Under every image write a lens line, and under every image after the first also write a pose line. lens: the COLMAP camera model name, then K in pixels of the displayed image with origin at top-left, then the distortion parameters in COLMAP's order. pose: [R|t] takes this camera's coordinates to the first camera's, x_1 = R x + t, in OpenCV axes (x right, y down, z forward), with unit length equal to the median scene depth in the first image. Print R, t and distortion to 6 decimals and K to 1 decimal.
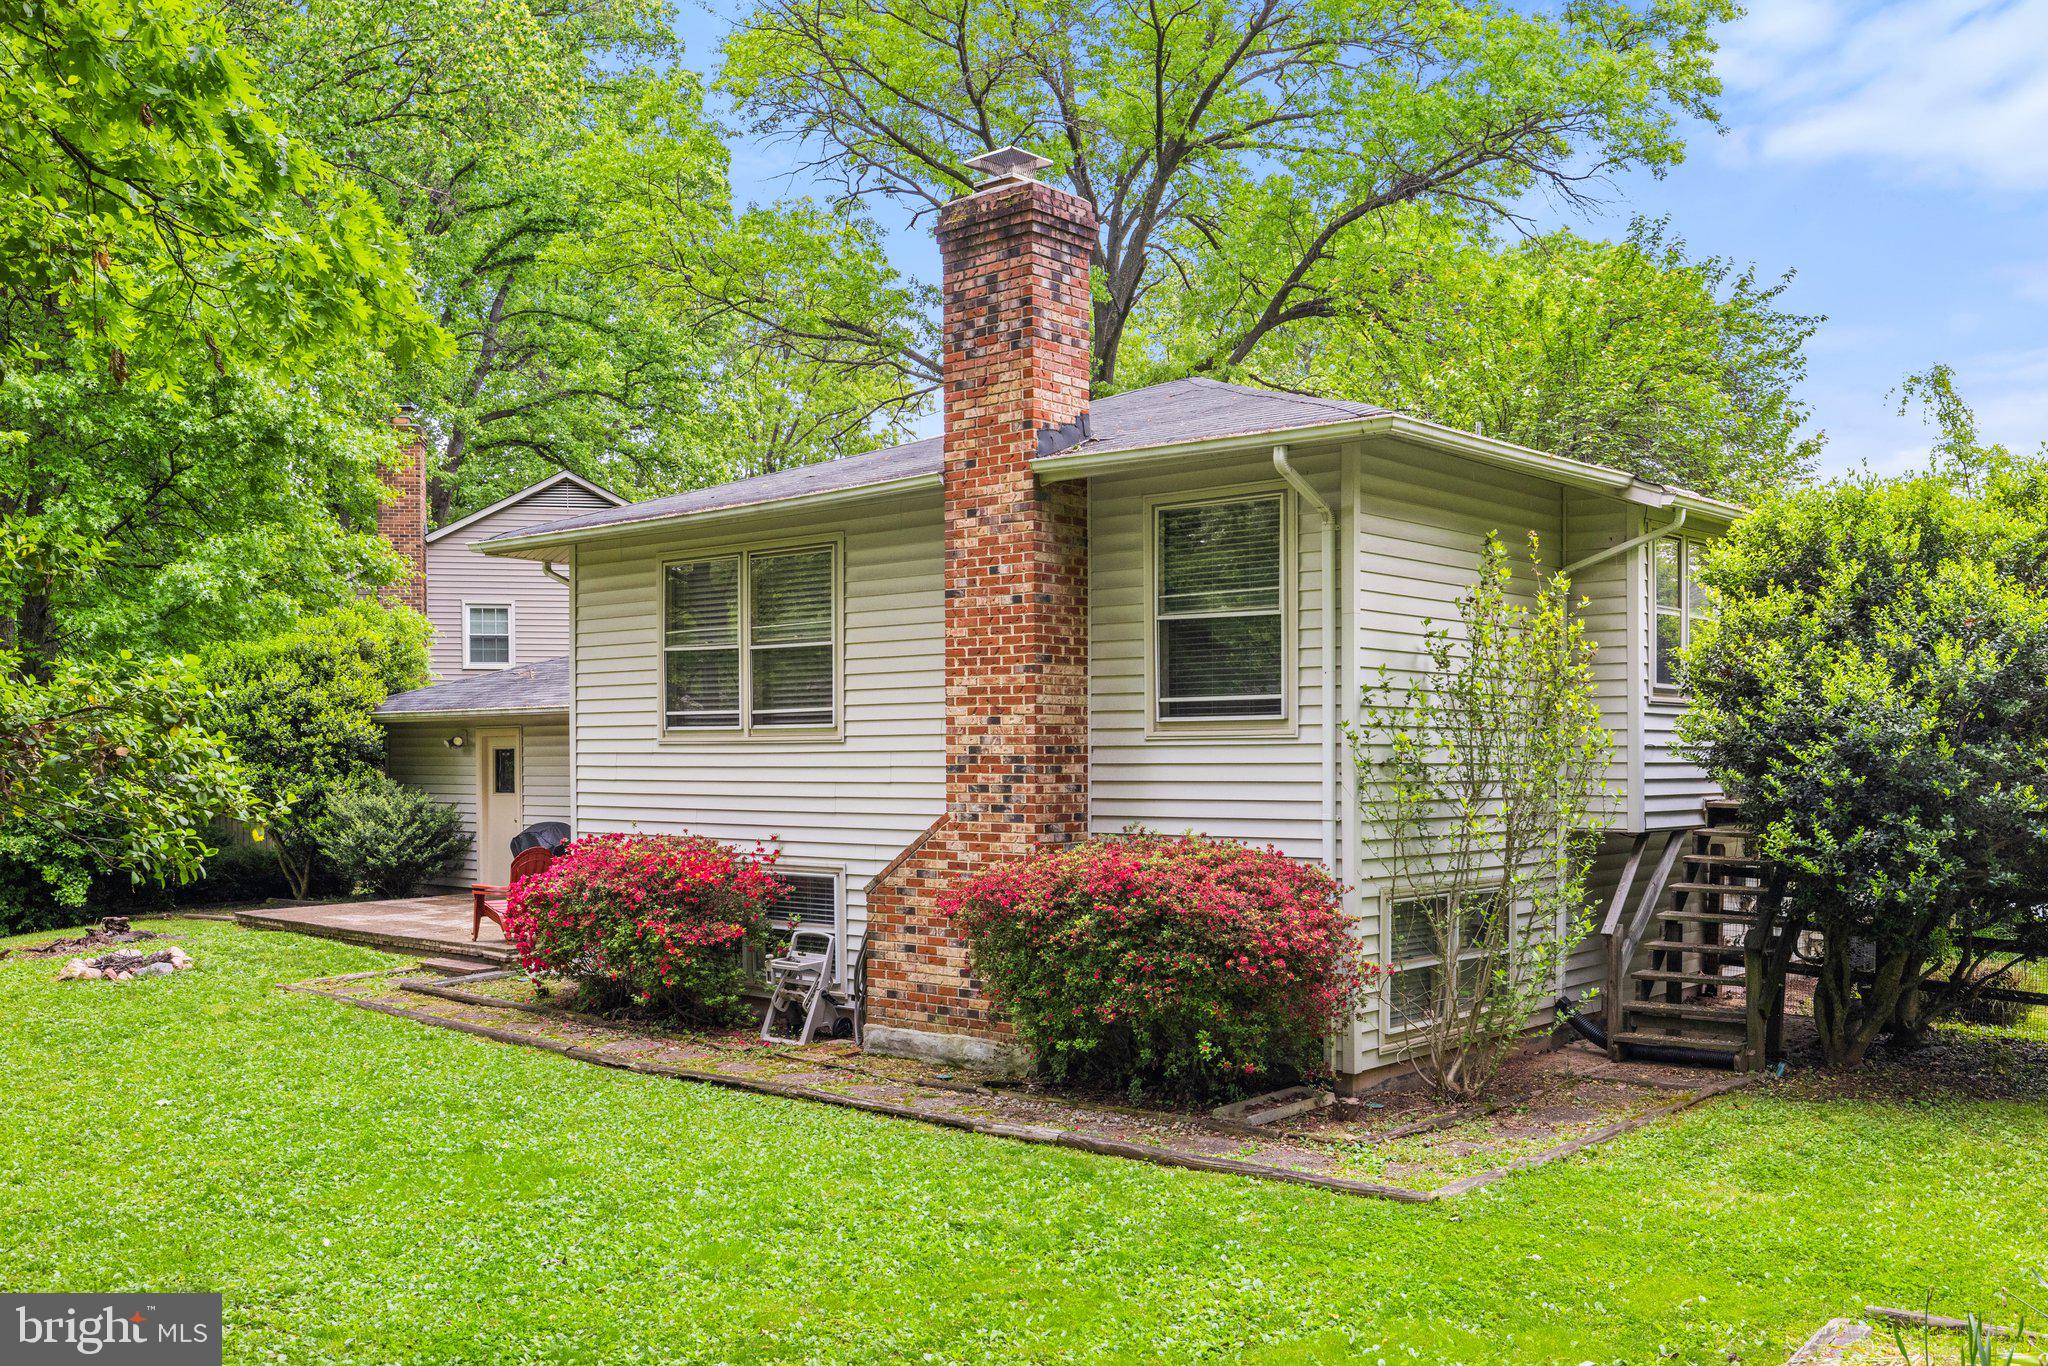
lens RADIAL K [[1652.6, 0, 1051.8], [0, 1652.6, 791.4], [0, 0, 1]] dist [0.000347, -0.001491]
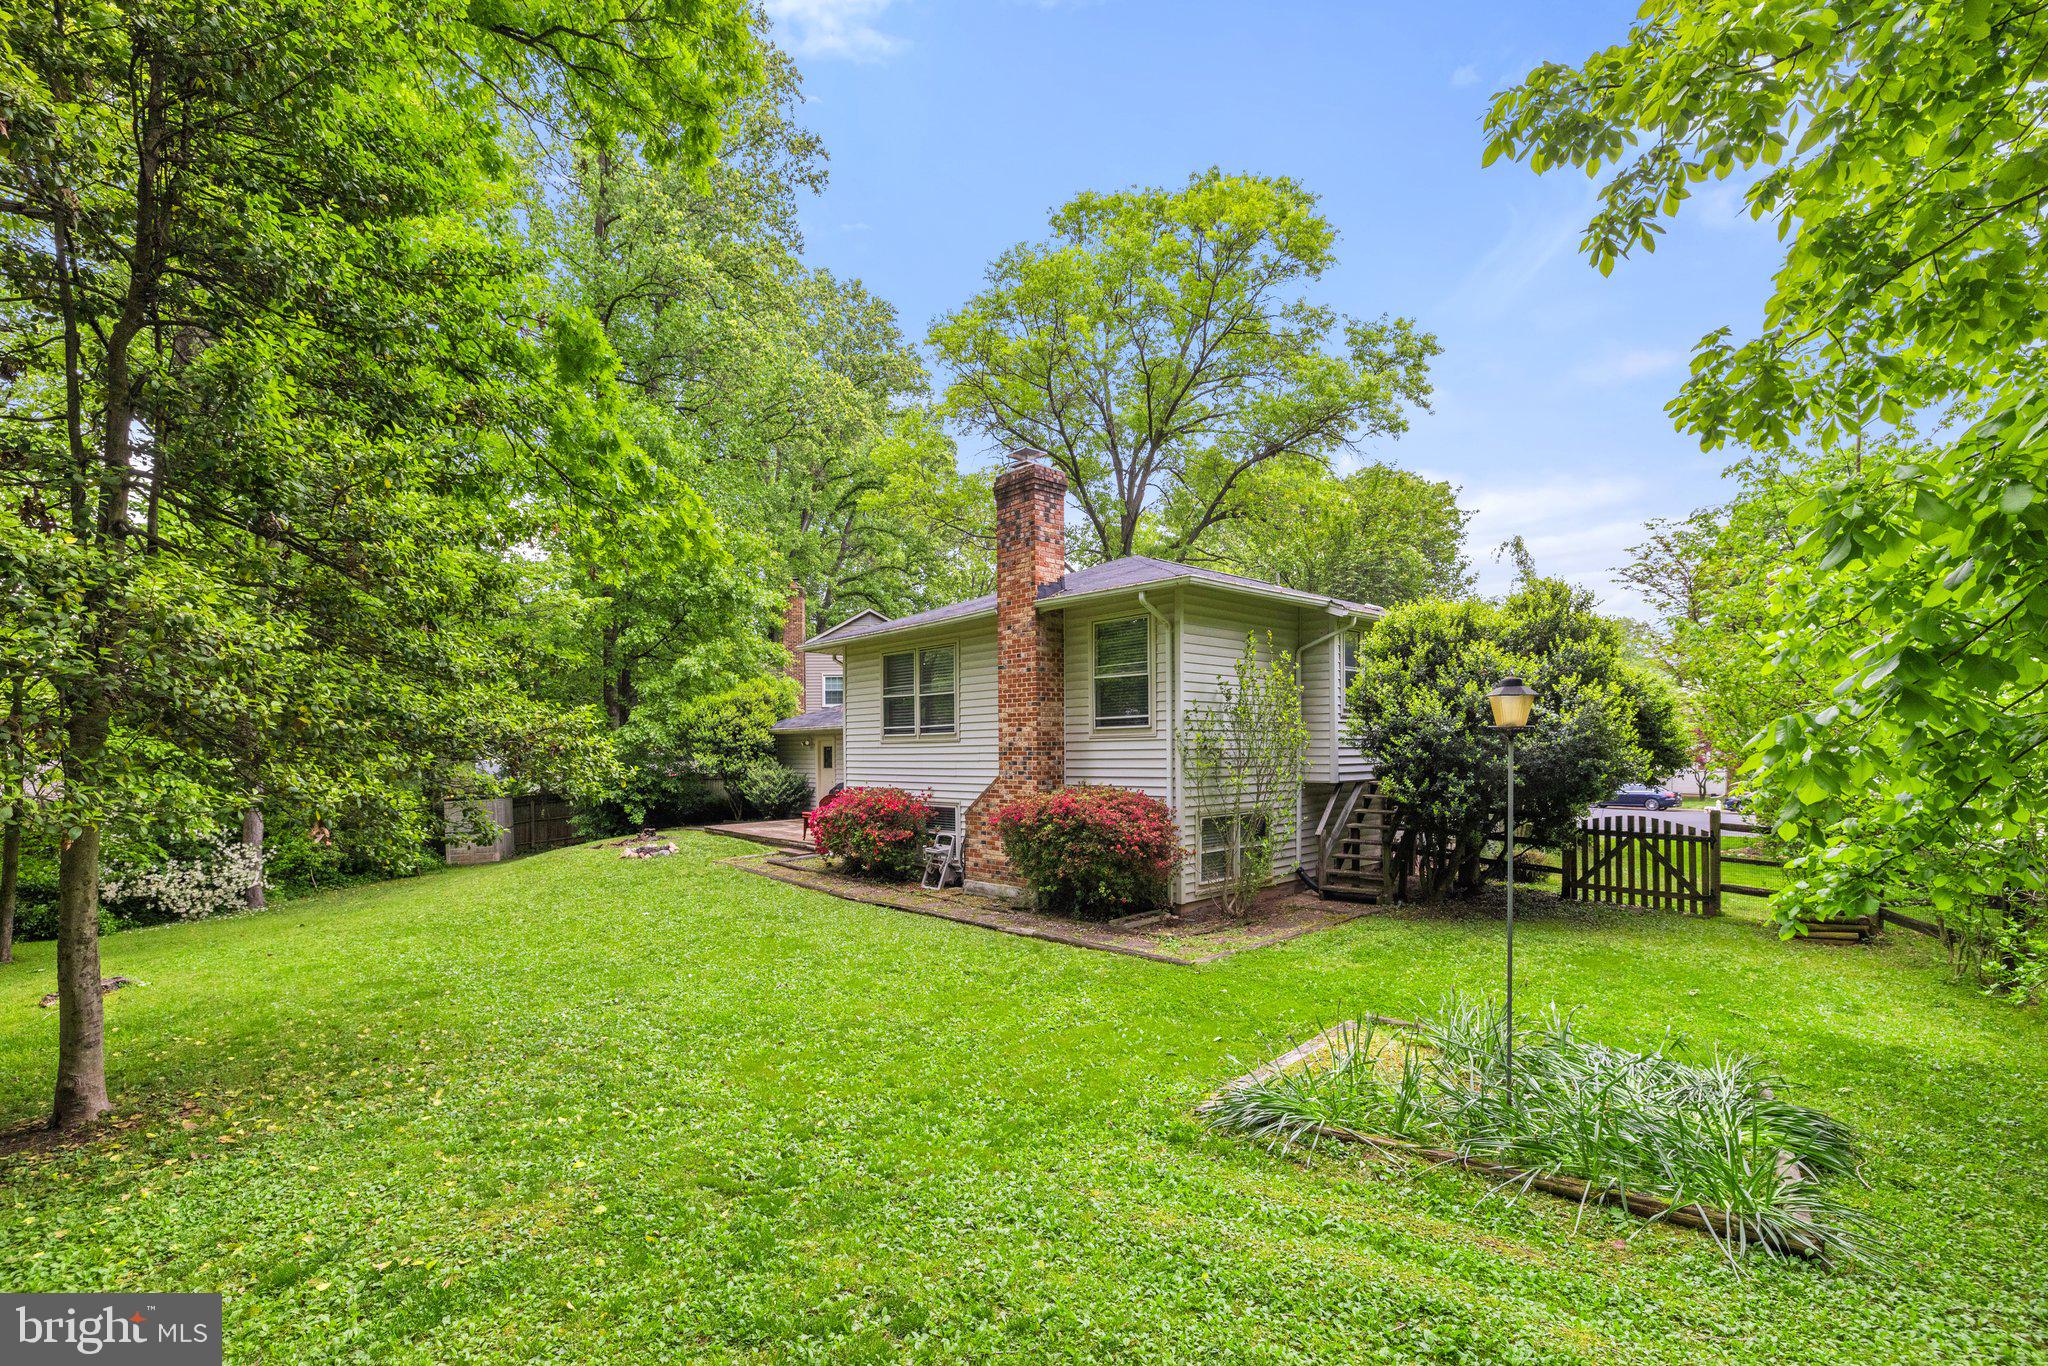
lens RADIAL K [[881.6, 0, 1074.8], [0, 881.6, 763.7], [0, 0, 1]] dist [-0.001482, 0.000392]
pose [[0.992721, -0.007303, -0.120214, 0.158378], [0.006724, 0.999964, -0.005222, 0.005037], [0.120248, 0.004376, 0.992734, -0.064037]]
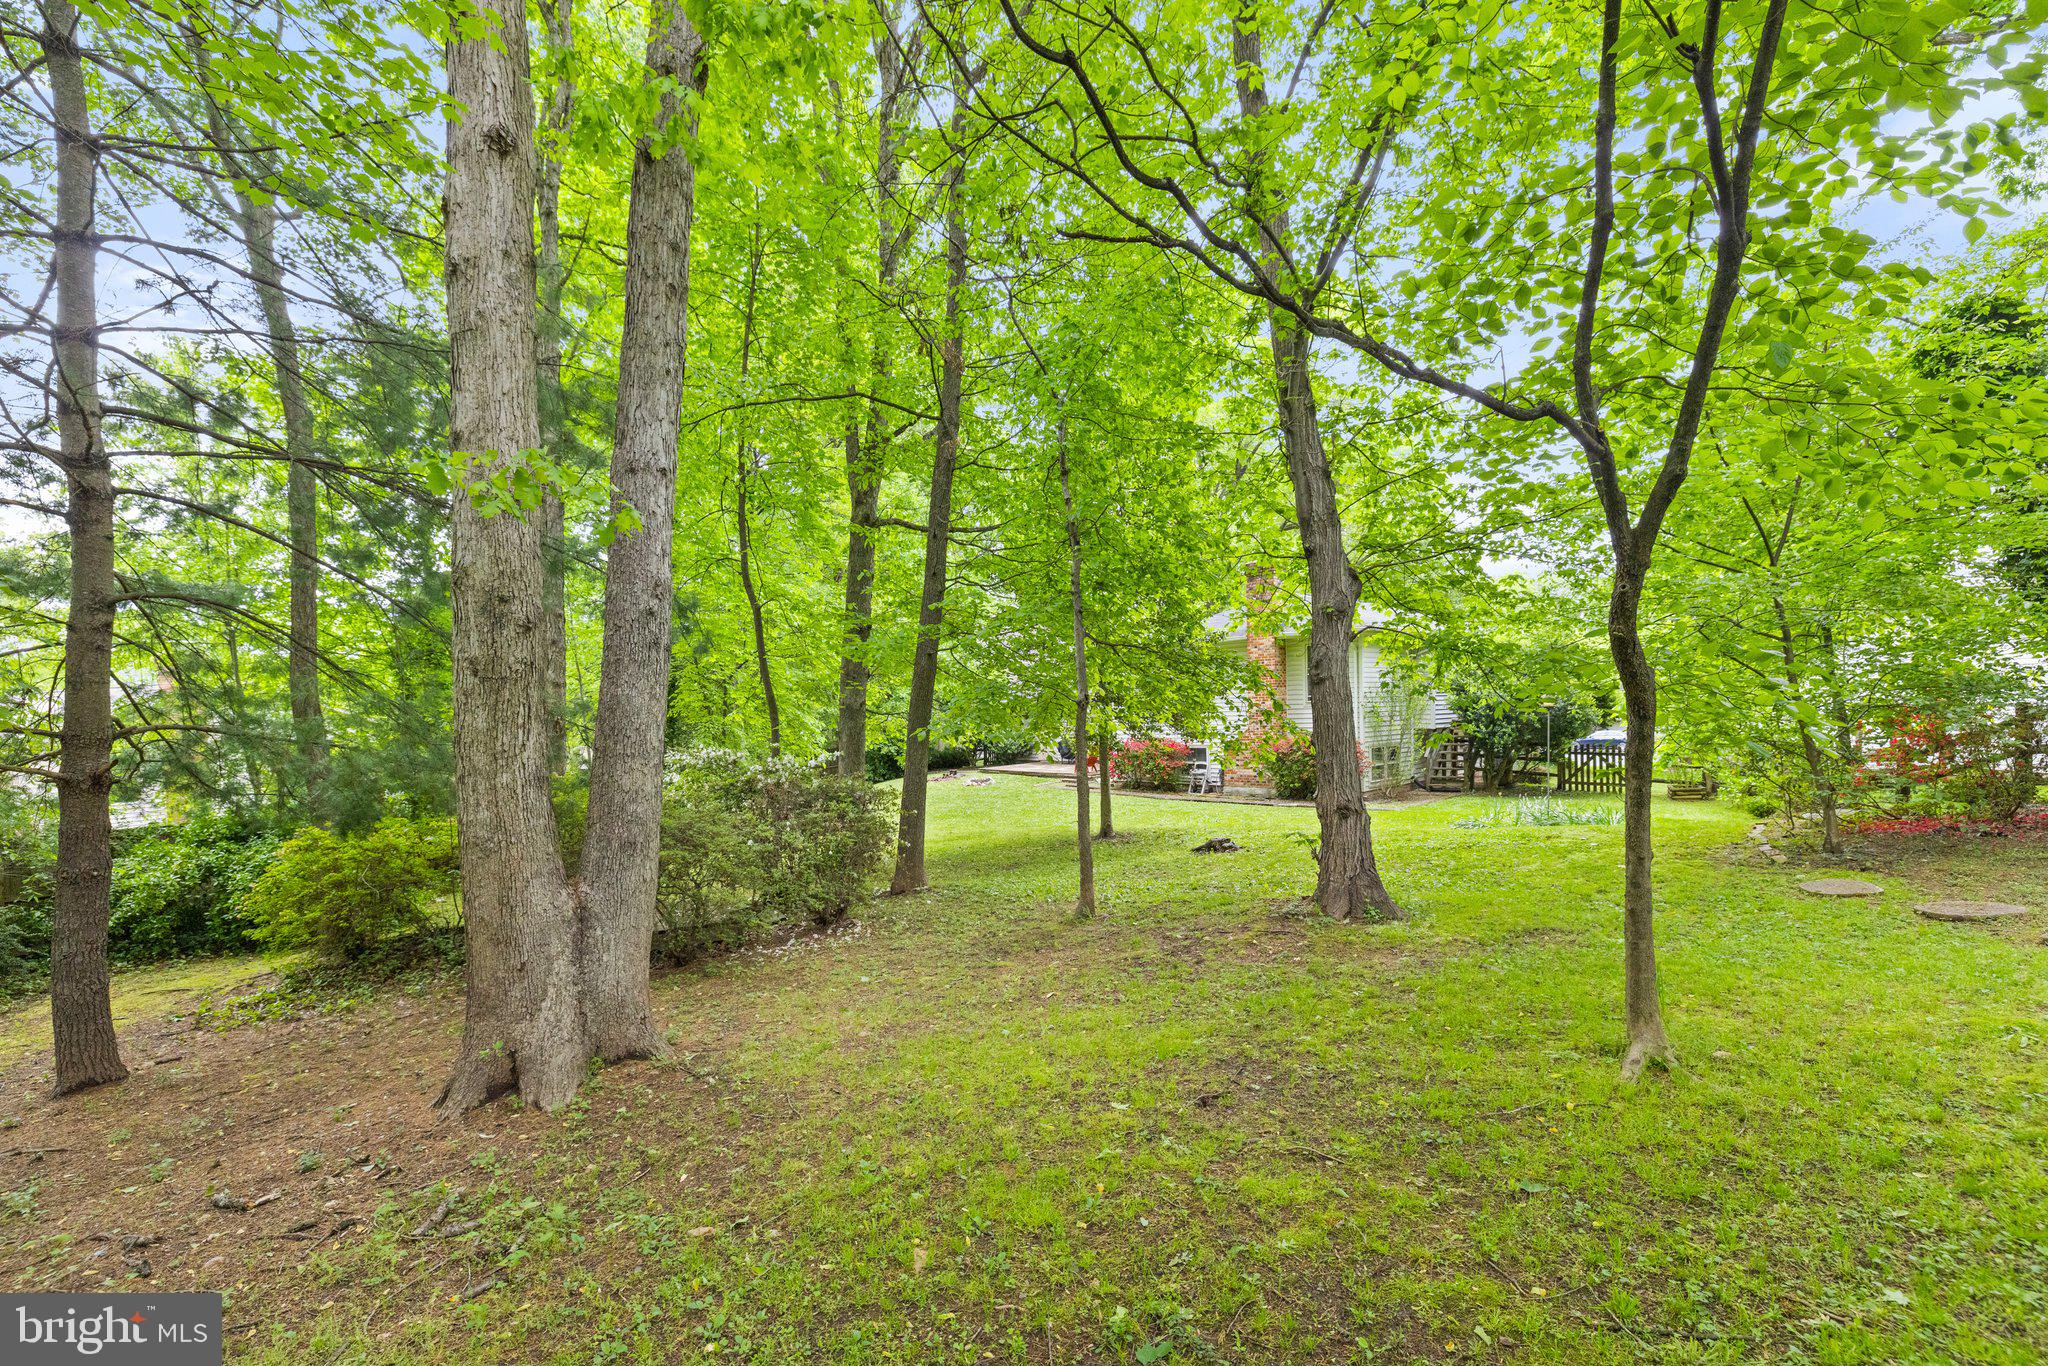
lens RADIAL K [[949.5, 0, 1041.2], [0, 949.5, 722.0], [0, 0, 1]] dist [0.001031, -0.000693]
pose [[0.997687, -0.018334, -0.065463, -0.388090], [0.017507, 0.999760, -0.013190, 0.017197], [0.065689, 0.012014, 0.997768, -1.169998]]
